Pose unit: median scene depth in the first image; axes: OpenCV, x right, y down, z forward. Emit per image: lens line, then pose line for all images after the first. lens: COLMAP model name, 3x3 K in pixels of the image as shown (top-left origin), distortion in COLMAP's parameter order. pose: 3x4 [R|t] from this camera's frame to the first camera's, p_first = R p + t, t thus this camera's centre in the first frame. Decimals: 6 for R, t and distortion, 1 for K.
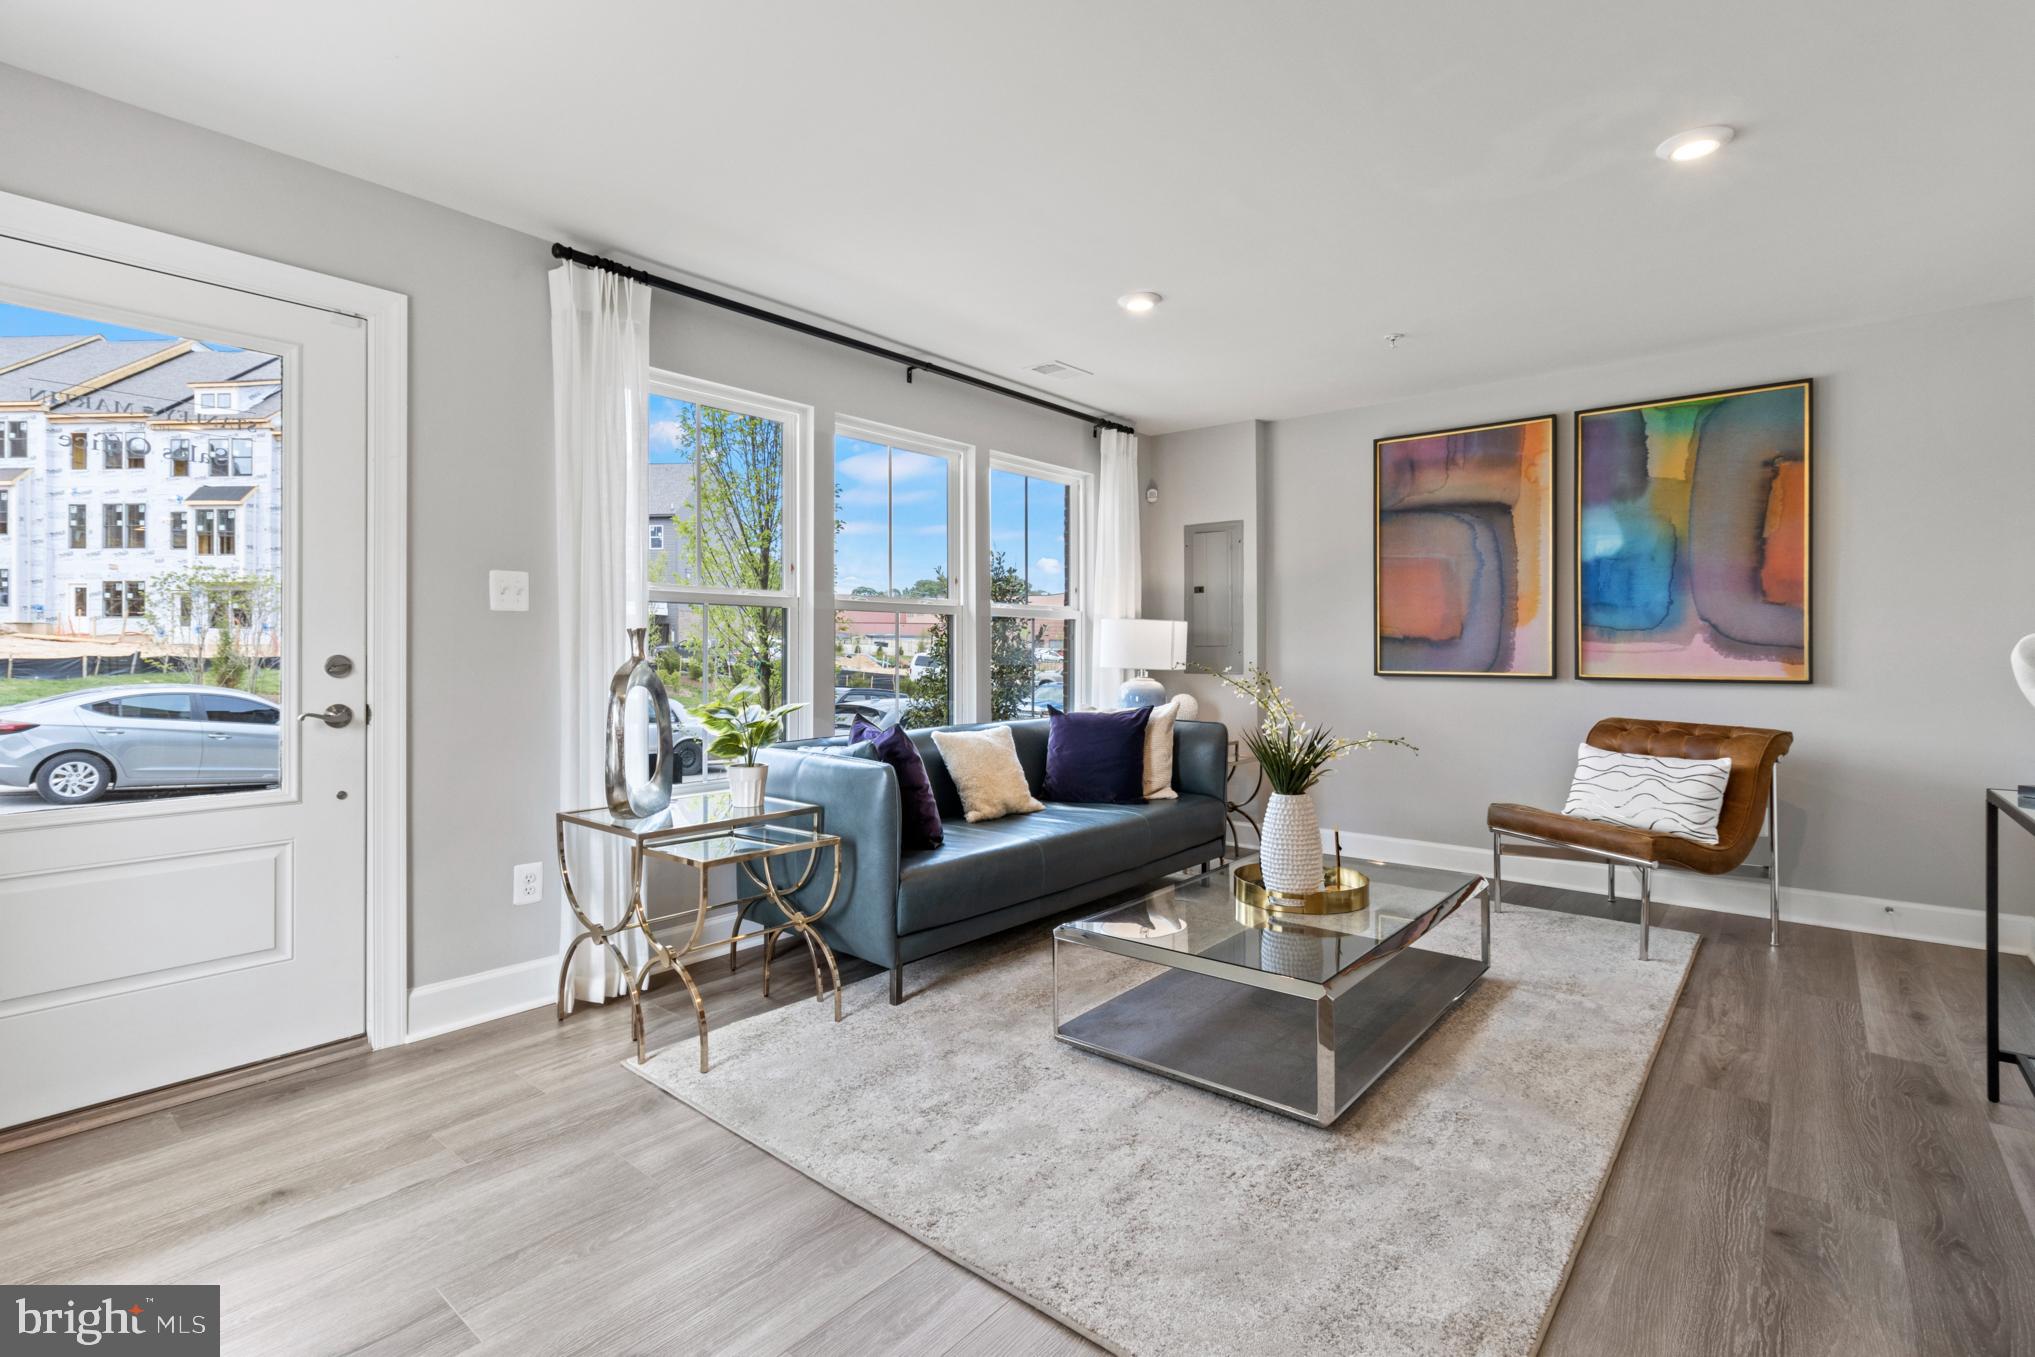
lens RADIAL K [[945.3, 0, 1013.8], [0, 945.3, 655.9], [0, 0, 1]] dist [0.002113, 0.000209]
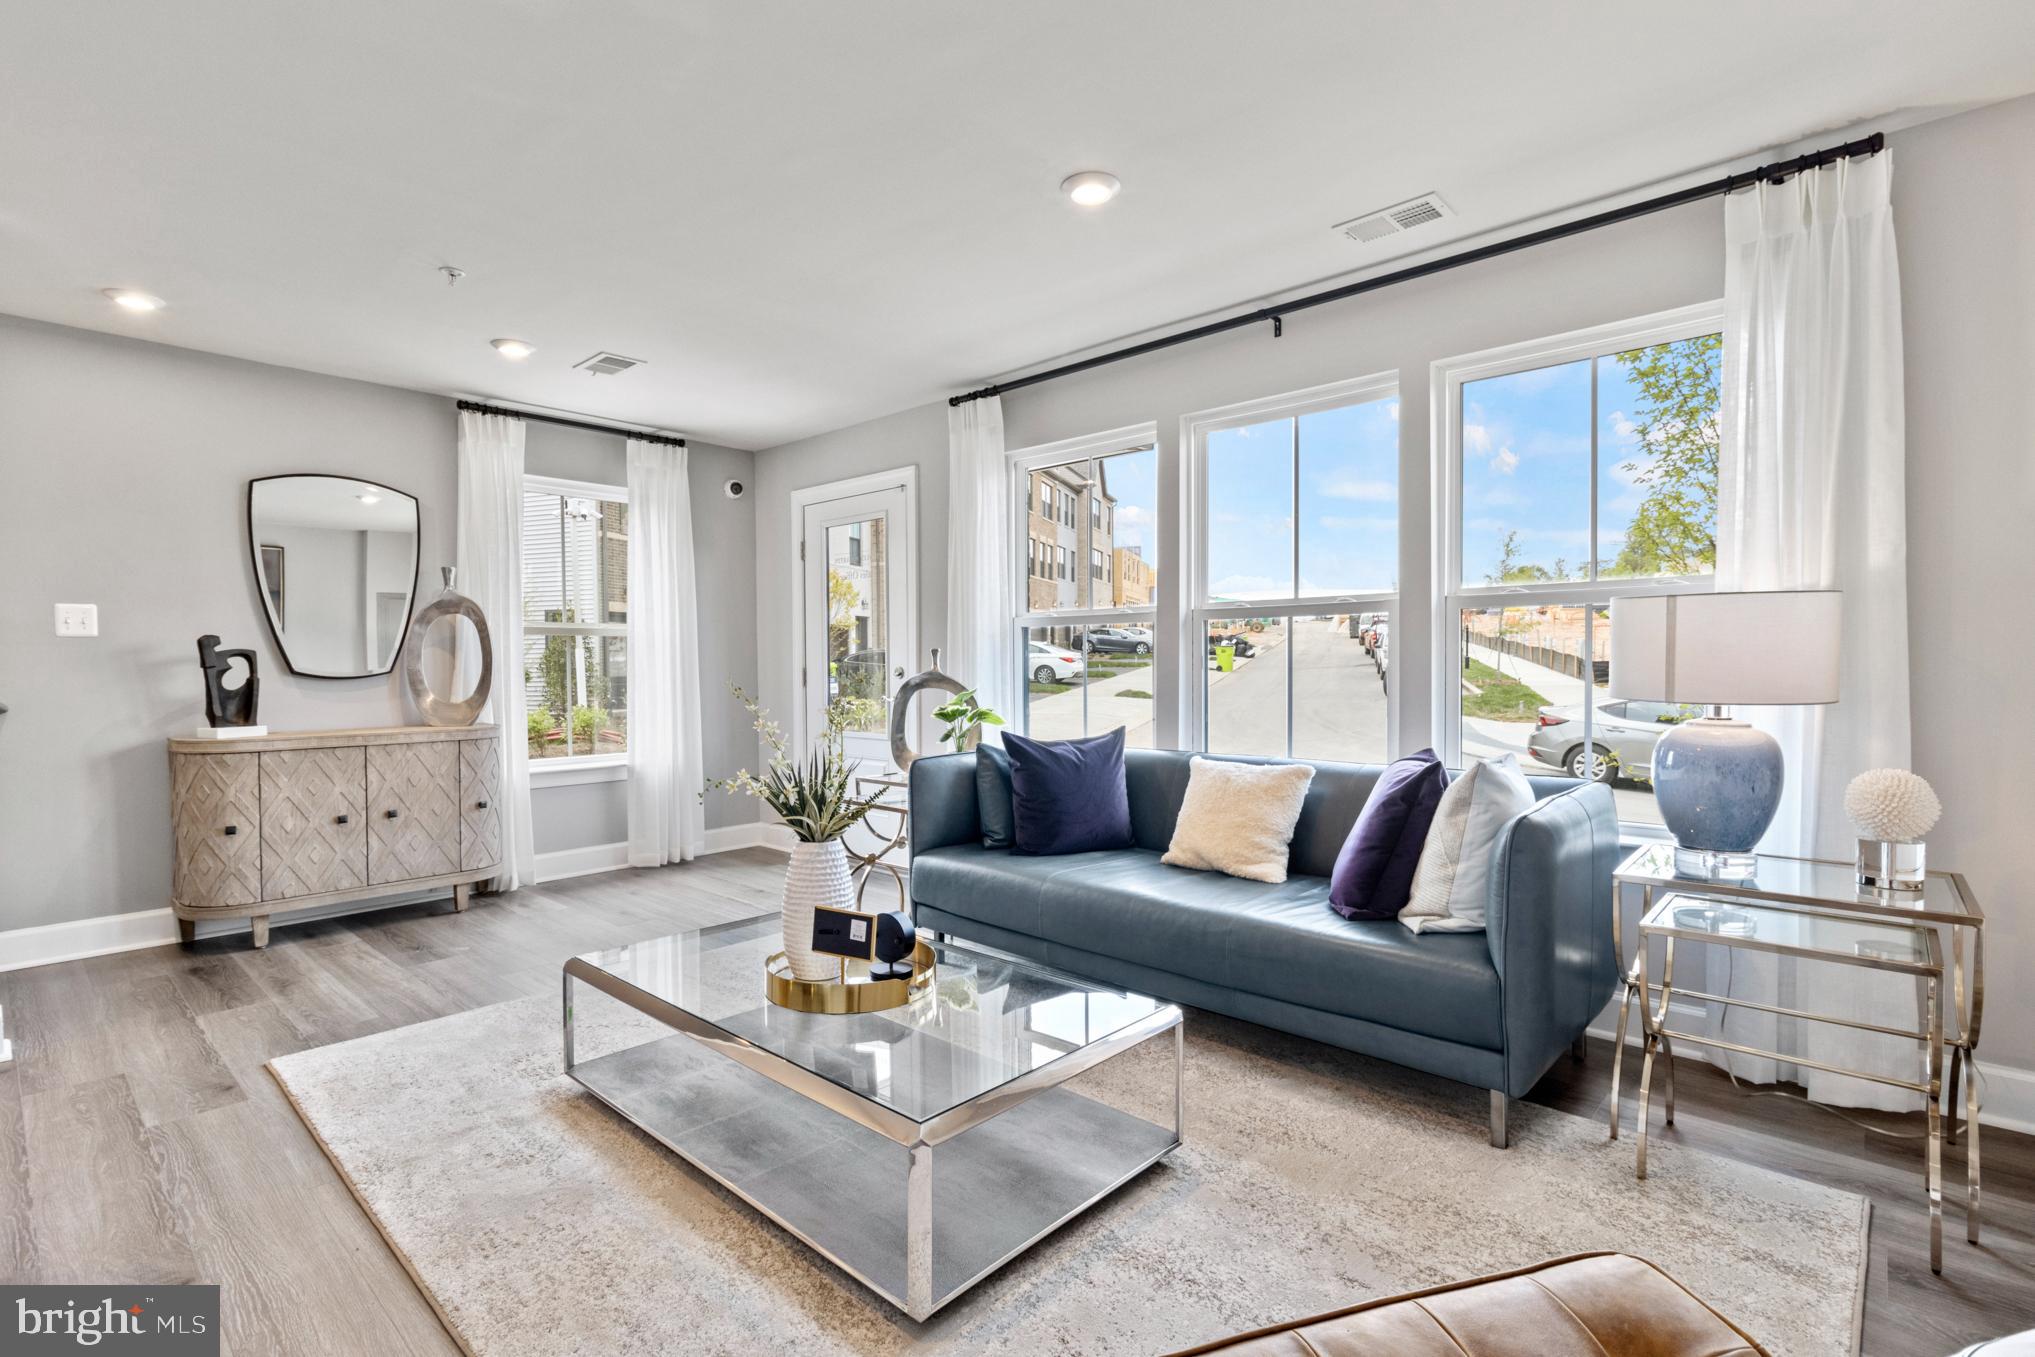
lens RADIAL K [[972.9, 0, 1017.5], [0, 972.9, 678.5], [0, 0, 1]] dist [-0.000643, -0.000144]
pose [[-0.049238, 0.013650, -0.998694, 1.002420], [0.000162, 0.999907, 0.013659, -0.003363], [0.998787, 0.000510, -0.049235, 1.087116]]
